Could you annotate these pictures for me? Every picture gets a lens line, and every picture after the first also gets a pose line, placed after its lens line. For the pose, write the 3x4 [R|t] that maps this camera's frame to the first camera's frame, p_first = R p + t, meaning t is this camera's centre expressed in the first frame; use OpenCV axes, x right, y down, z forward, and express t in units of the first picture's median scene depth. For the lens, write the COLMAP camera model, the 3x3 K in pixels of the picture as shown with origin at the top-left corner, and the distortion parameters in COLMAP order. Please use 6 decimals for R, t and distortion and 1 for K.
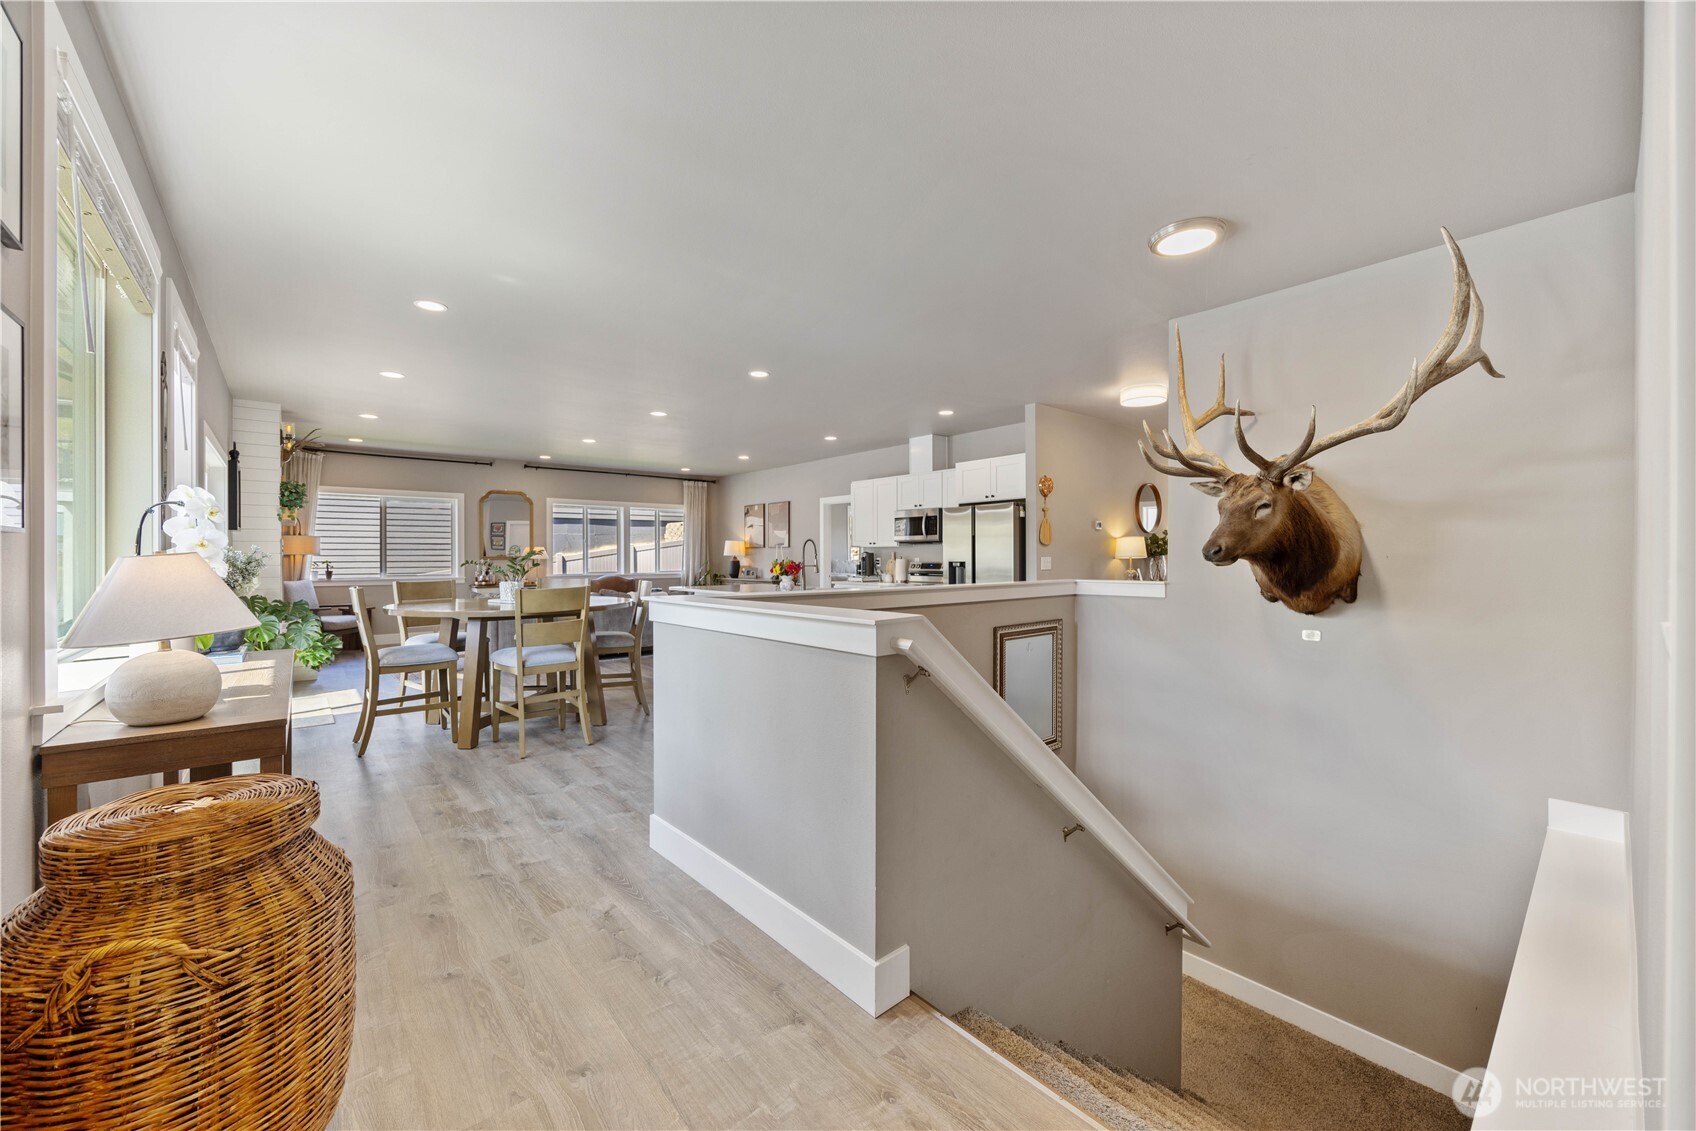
lens RADIAL K [[643.6, 0, 840.2], [0, 643.6, 564.7], [0, 0, 1]] dist [-0.002404, -0.000360]
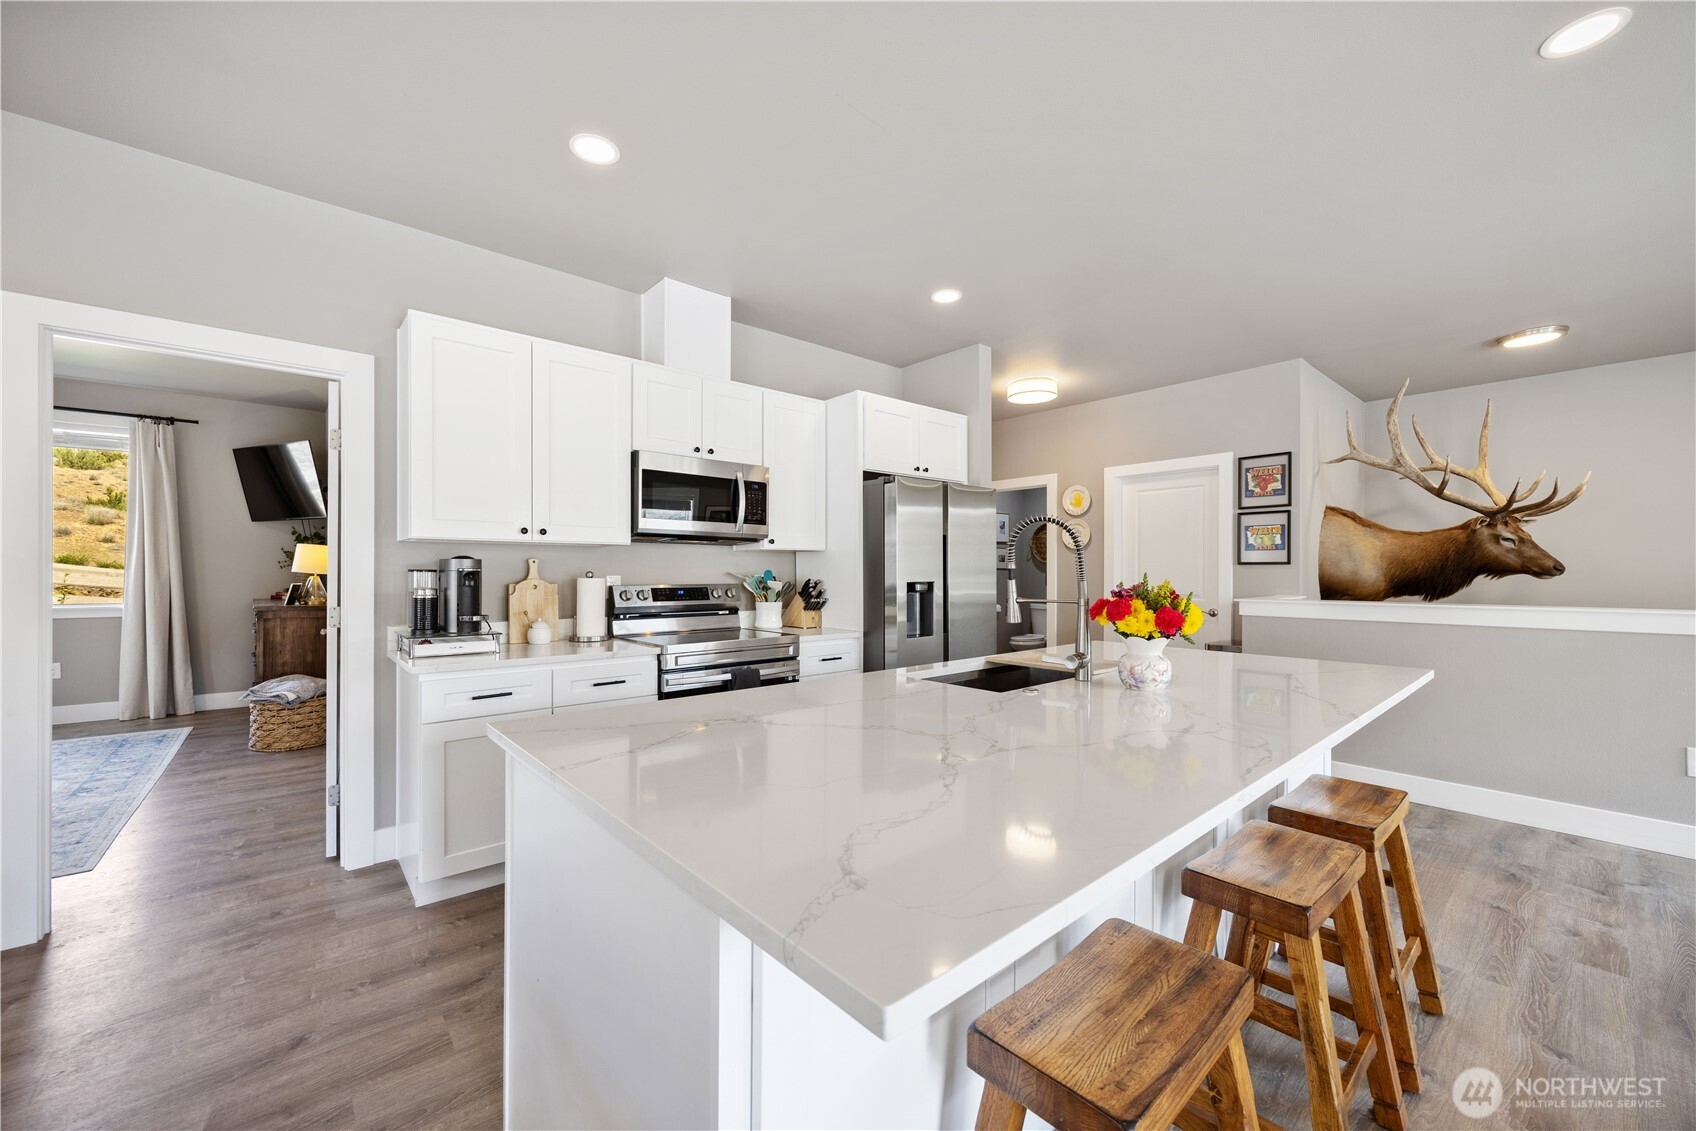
lens RADIAL K [[643.6, 0, 840.2], [0, 643.6, 564.7], [0, 0, 1]] dist [-0.002404, -0.000360]
pose [[-0.010601, 0.010132, 0.999892, -0.281158], [0.011671, 0.999882, -0.010008, -0.011617], [-0.999876, 0.011564, -0.010718, 0.856110]]
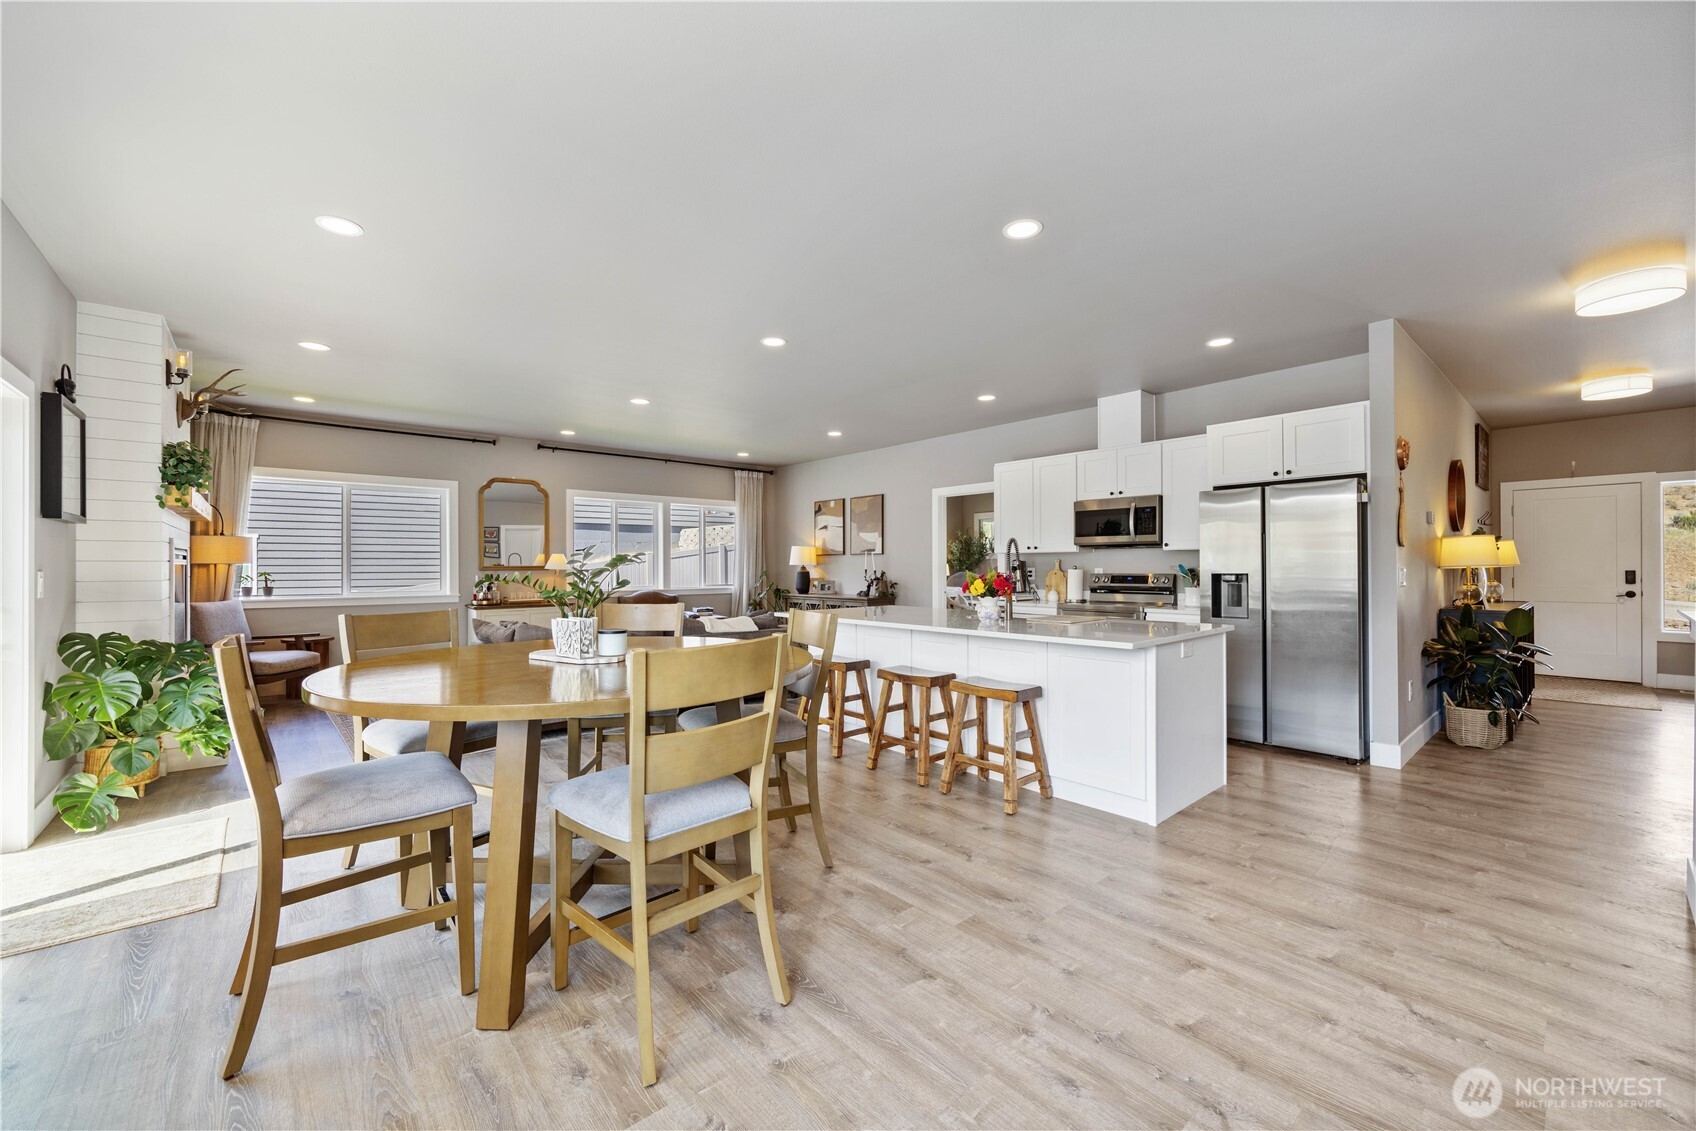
lens RADIAL K [[655.7, 0, 844.6], [0, 655.7, 572.4], [0, 0, 1]] dist [-0.006769, -0.000480]
pose [[0.999848, -0.000547, 0.017455, -0.174756], [0.000613, 0.999993, -0.003743, -0.003225], [-0.017453, 0.003753, 0.999841, 0.274745]]
